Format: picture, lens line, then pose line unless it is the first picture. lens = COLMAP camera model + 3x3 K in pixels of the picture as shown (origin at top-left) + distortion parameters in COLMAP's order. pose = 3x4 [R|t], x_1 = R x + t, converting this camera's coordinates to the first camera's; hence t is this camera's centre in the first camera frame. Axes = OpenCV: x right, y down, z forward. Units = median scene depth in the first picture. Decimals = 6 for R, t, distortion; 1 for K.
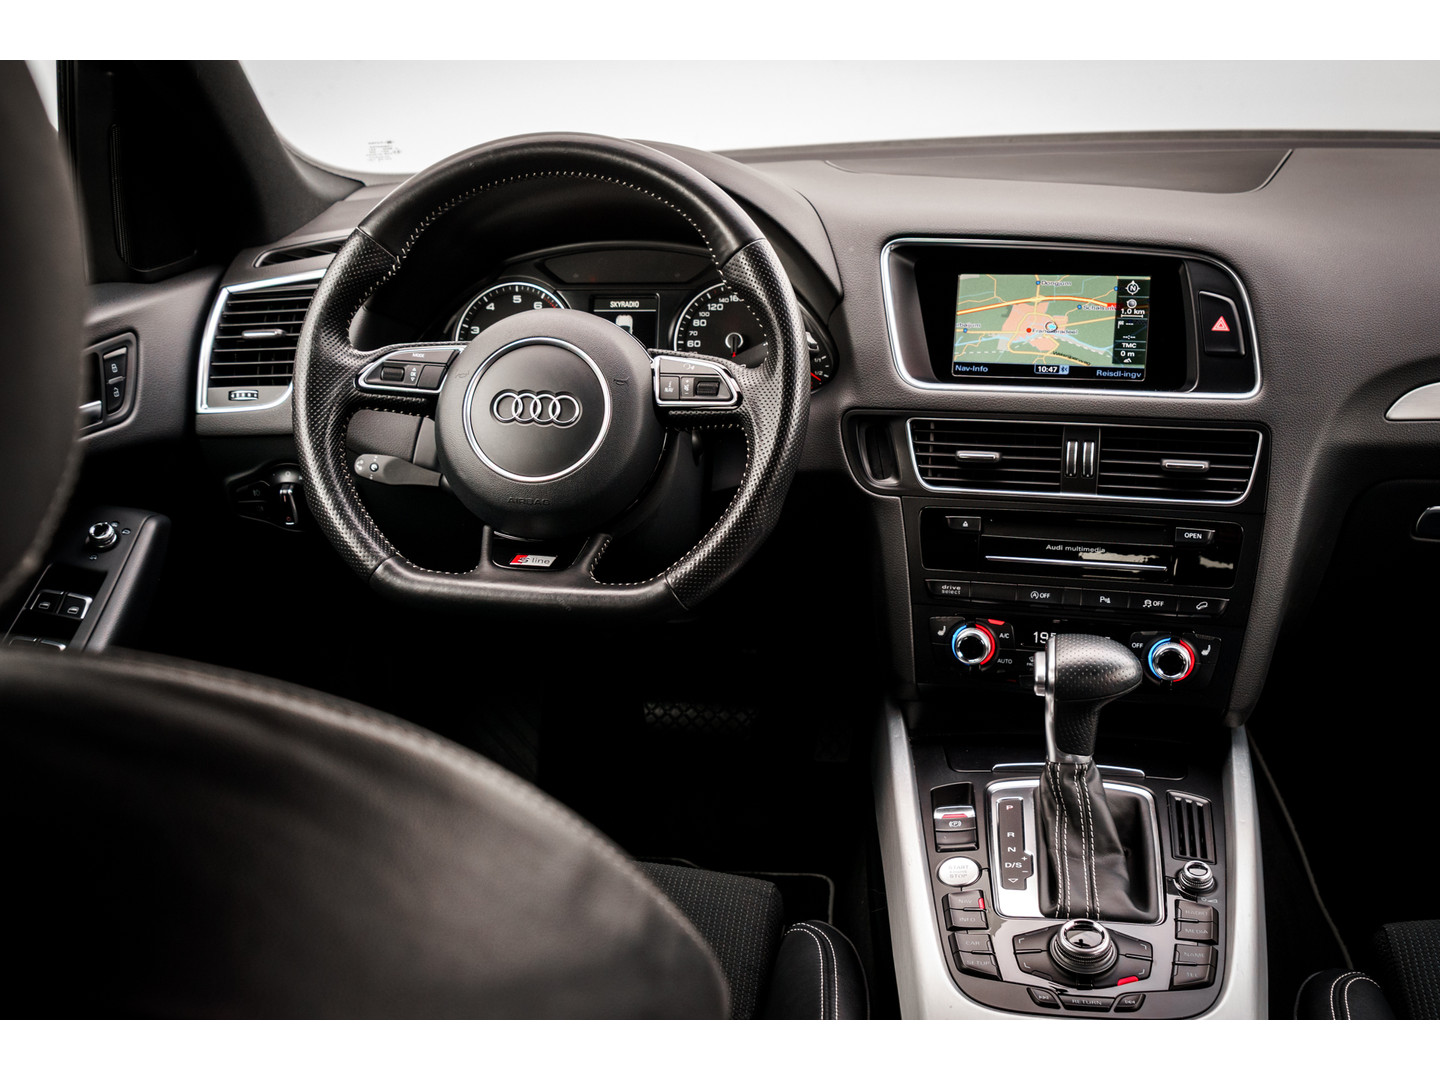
lens RADIAL K [[1486.8, 0, 720.0], [0, 1486.8, 540.0], [0, 0, 1]] dist [-0.014001, -0.012111]
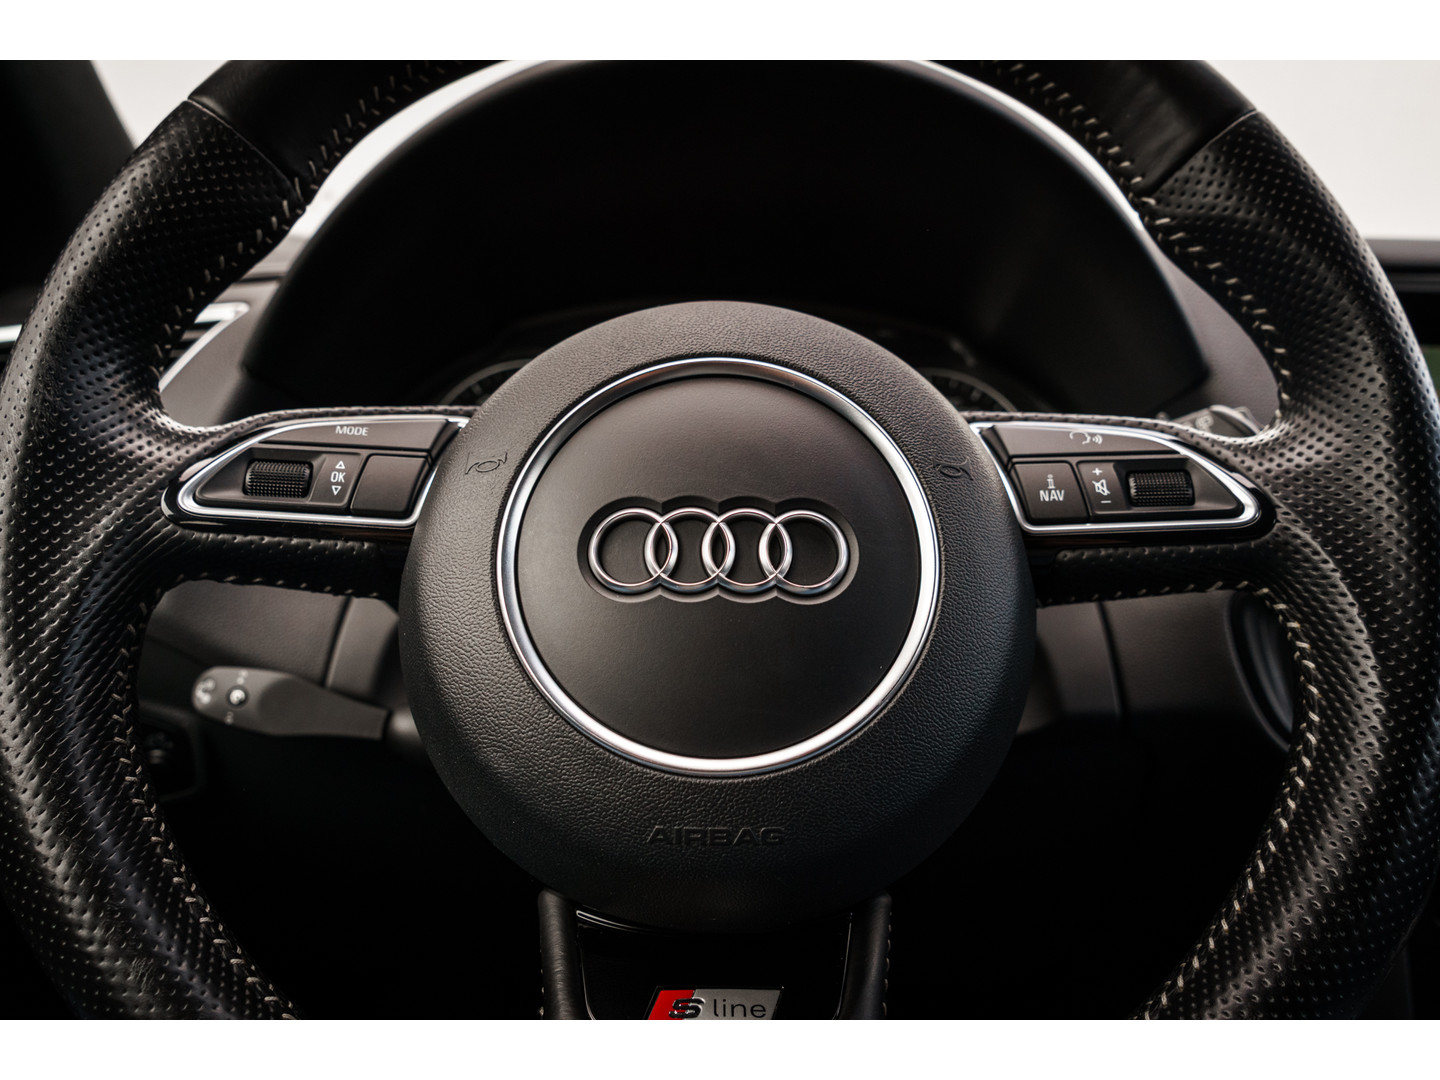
lens RADIAL K [[1116.0, 0, 720.0], [0, 1116.0, 540.0], [0, 0, 1]] dist [-0.005679, -0.002865]
pose [[0.989424, -0.027396, 0.142444, -0.153265], [0.049307, 0.987050, -0.152649, -0.050222], [-0.136417, 0.158058, 0.977961, 0.722906]]
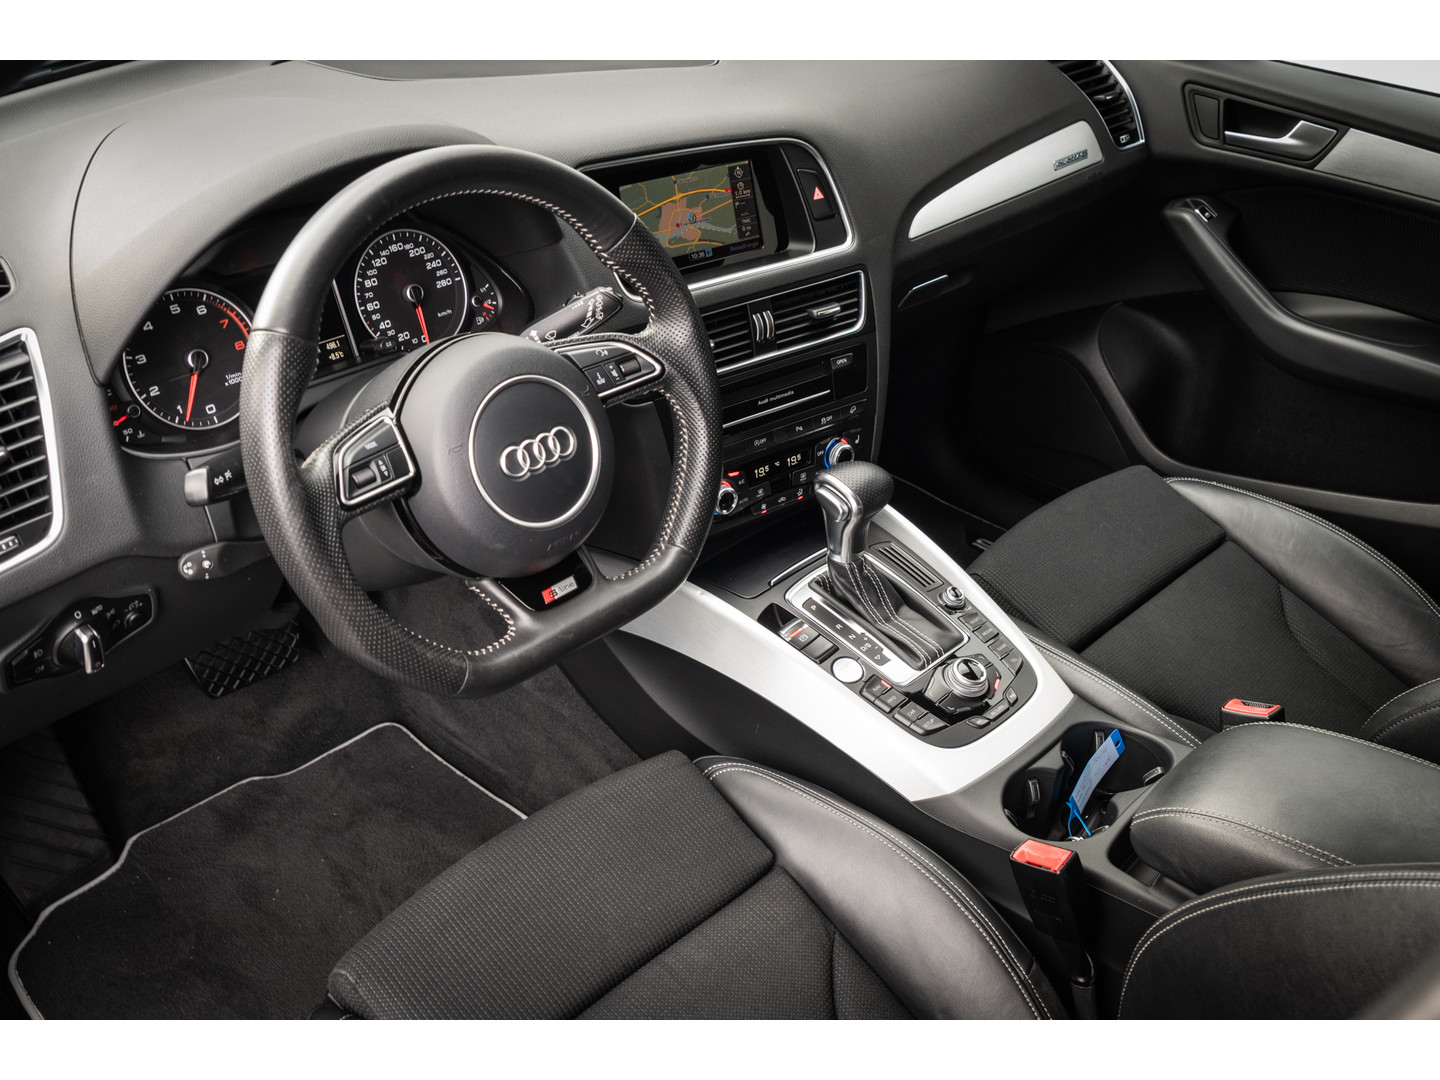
lens RADIAL K [[1365.9, 0, 720.0], [0, 1365.9, 540.0], [0, 0, 1]] dist [-0.004257, -0.005945]
pose [[0.577307, -0.391937, 0.716311, -0.686003], [0.200507, 0.918453, 0.340943, -0.297723], [-0.791526, -0.053203, 0.608816, 0.350480]]
